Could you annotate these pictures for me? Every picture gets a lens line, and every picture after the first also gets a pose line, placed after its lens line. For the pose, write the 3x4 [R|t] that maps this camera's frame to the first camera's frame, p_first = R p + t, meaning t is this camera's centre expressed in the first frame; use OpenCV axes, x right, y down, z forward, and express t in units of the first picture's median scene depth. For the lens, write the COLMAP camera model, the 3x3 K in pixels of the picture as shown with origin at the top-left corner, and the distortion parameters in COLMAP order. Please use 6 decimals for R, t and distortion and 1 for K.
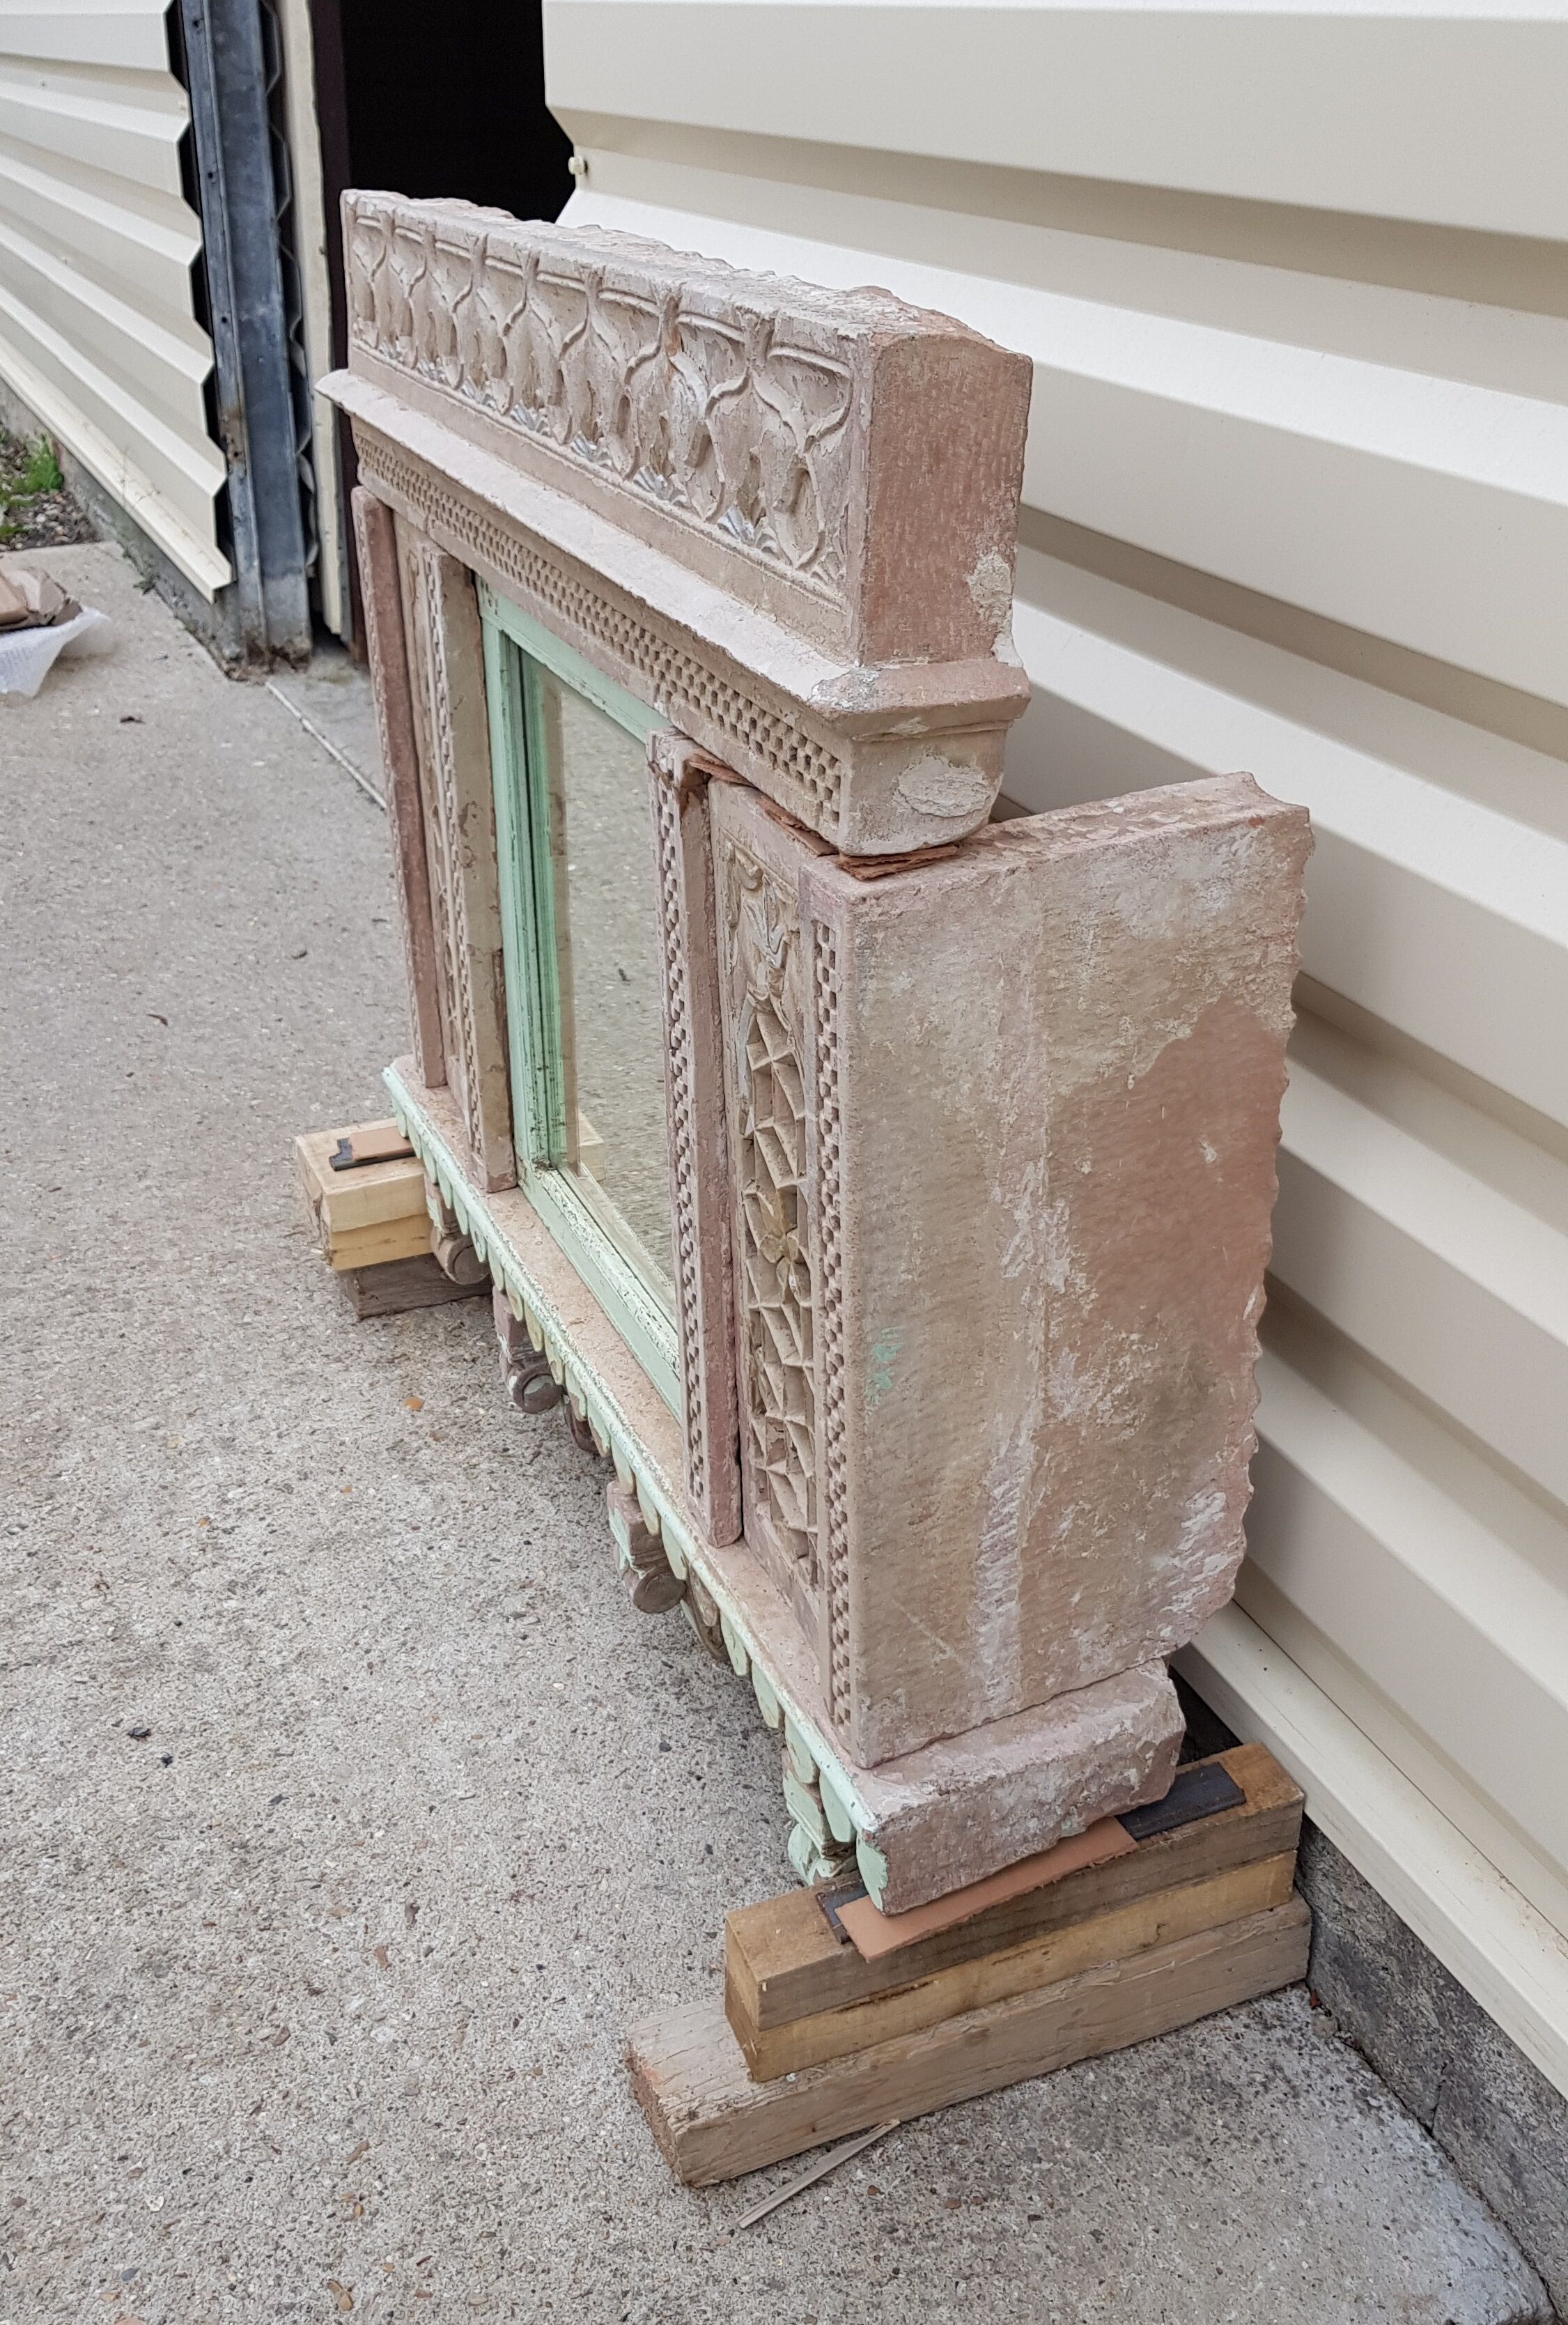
lens RADIAL K [[2151.0, 0, 784.0], [0, 2151.0, 1162.5], [0, 0, 1]] dist [0.116772, -0.288940]
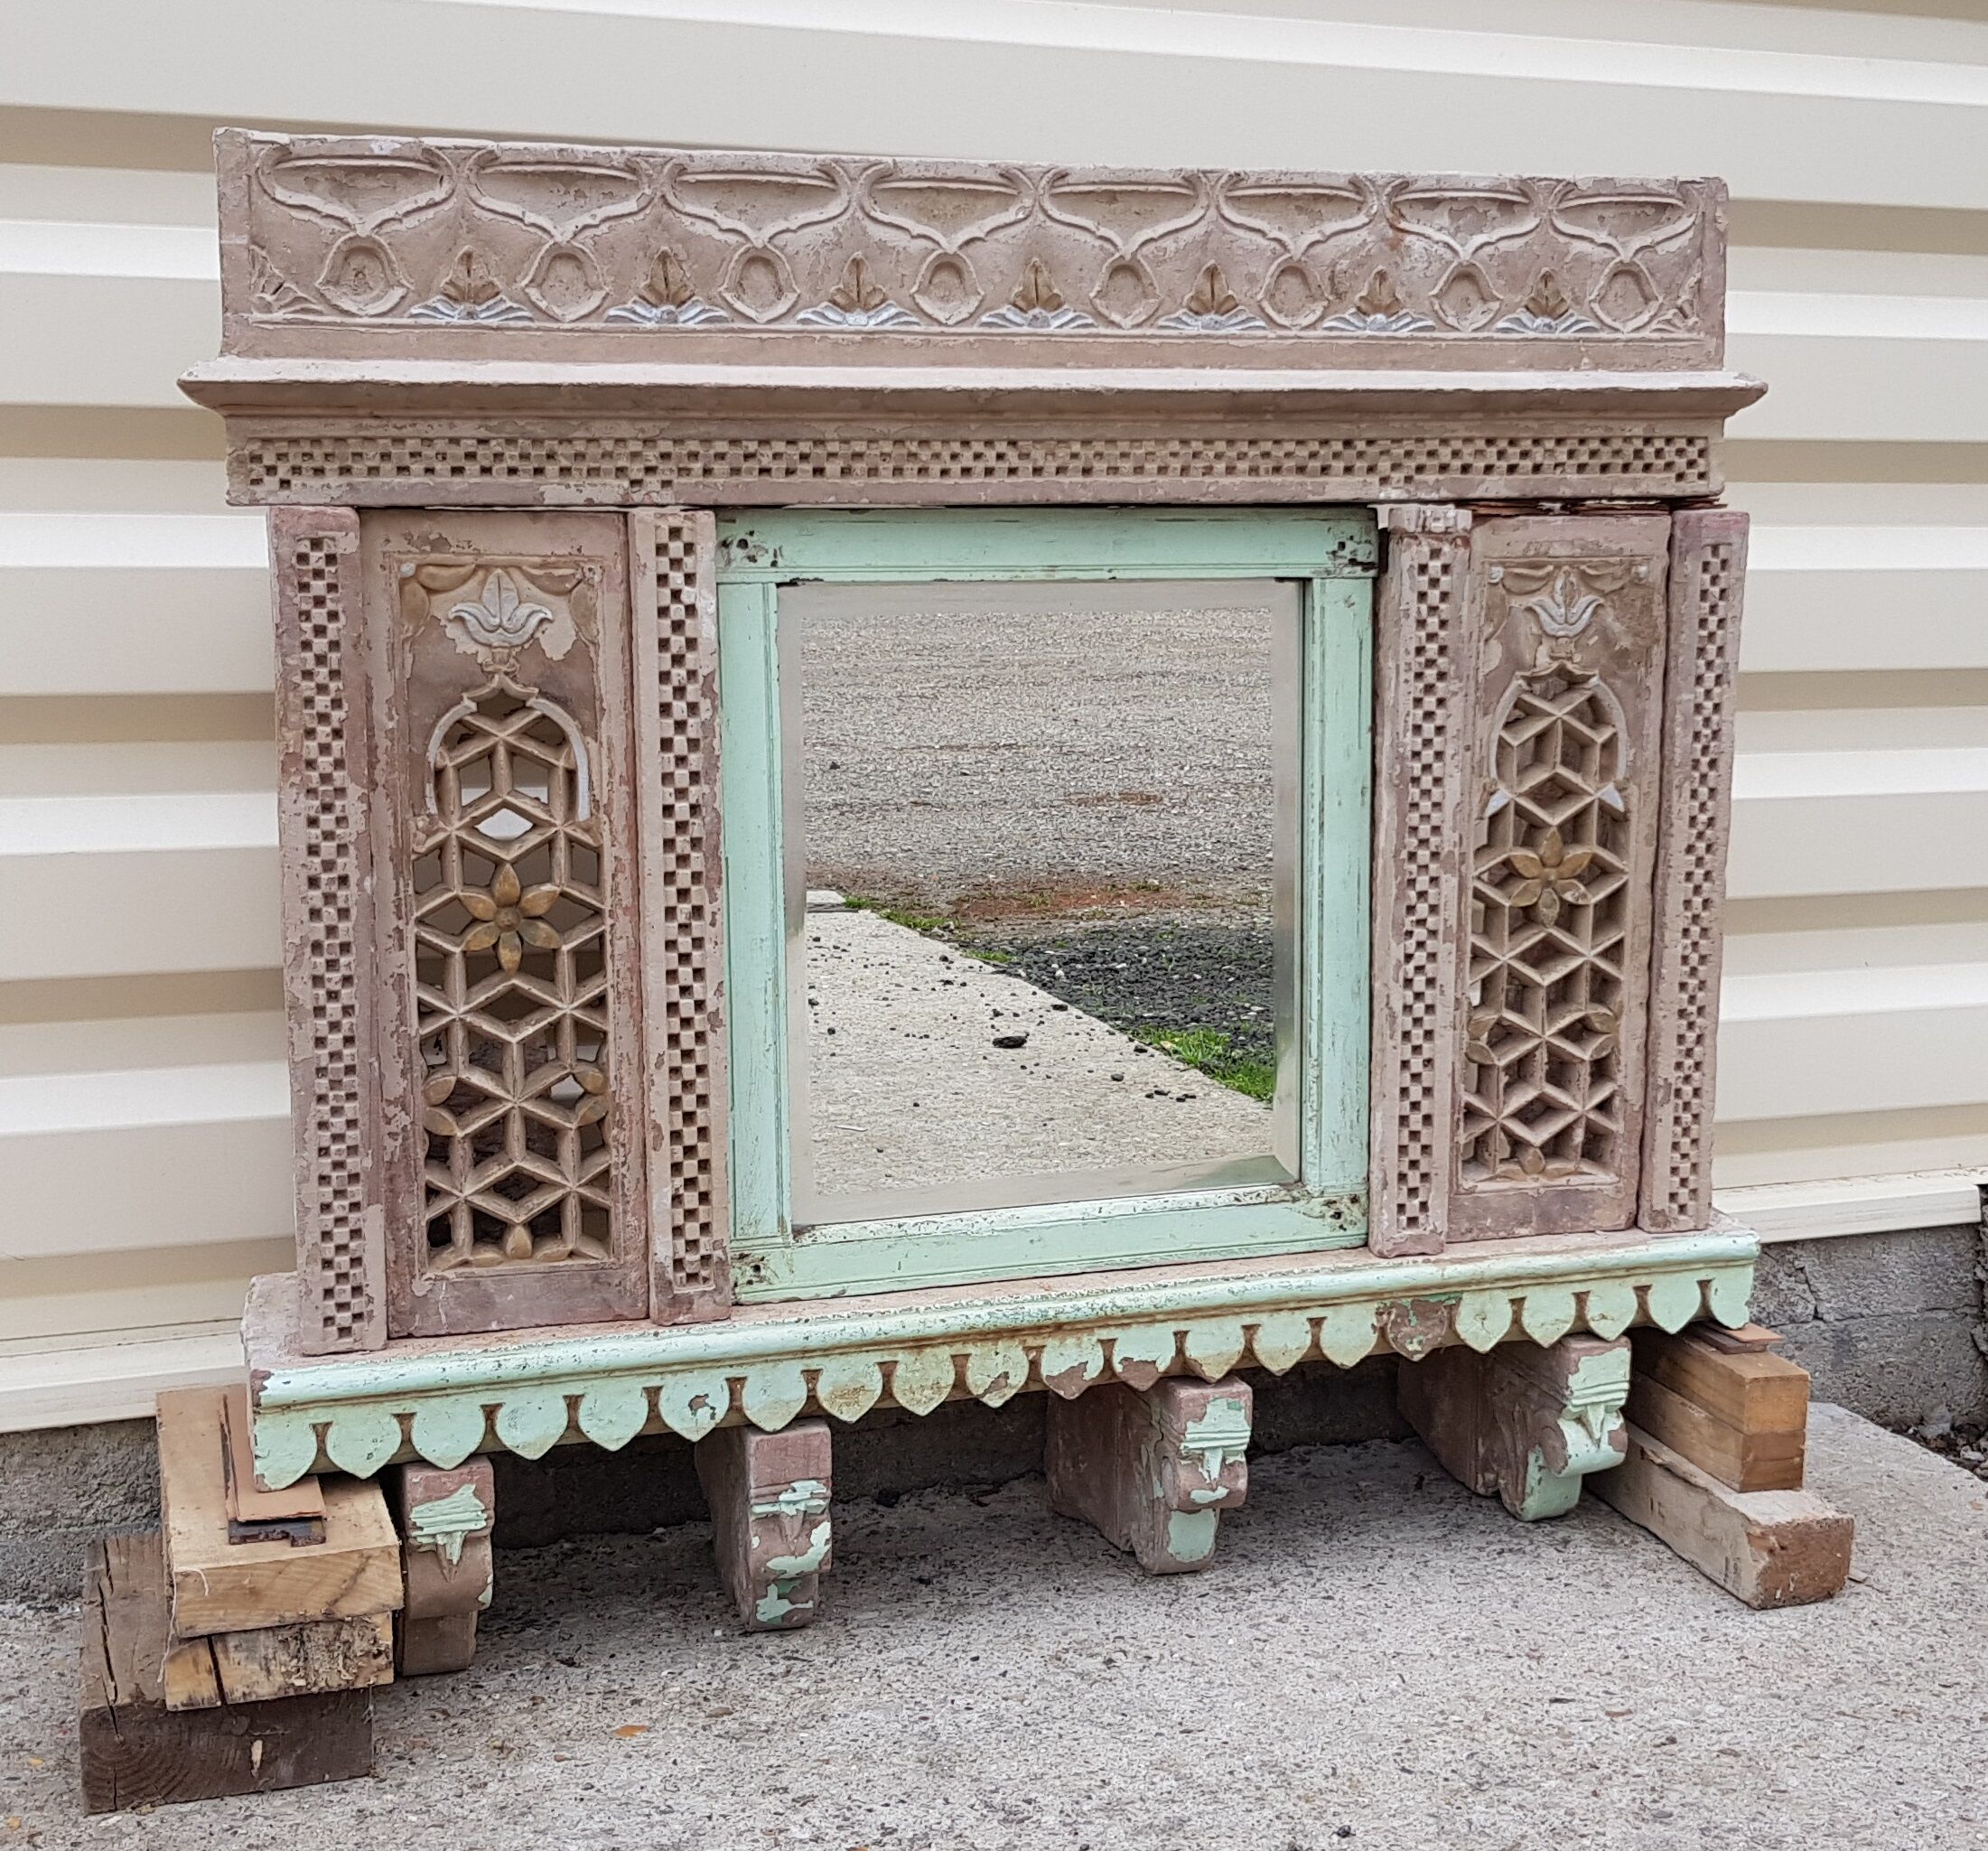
lens RADIAL K [[2858.4, 0, 1125.7], [0, 2858.4, 916.1], [0, 0, 1]] dist [0.134755, -0.332379]
pose [[0.072003, -0.143215, 0.987069, -1.578253], [0.464198, 0.880737, 0.093926, -0.202058], [-0.882800, 0.451433, 0.129896, 0.934815]]
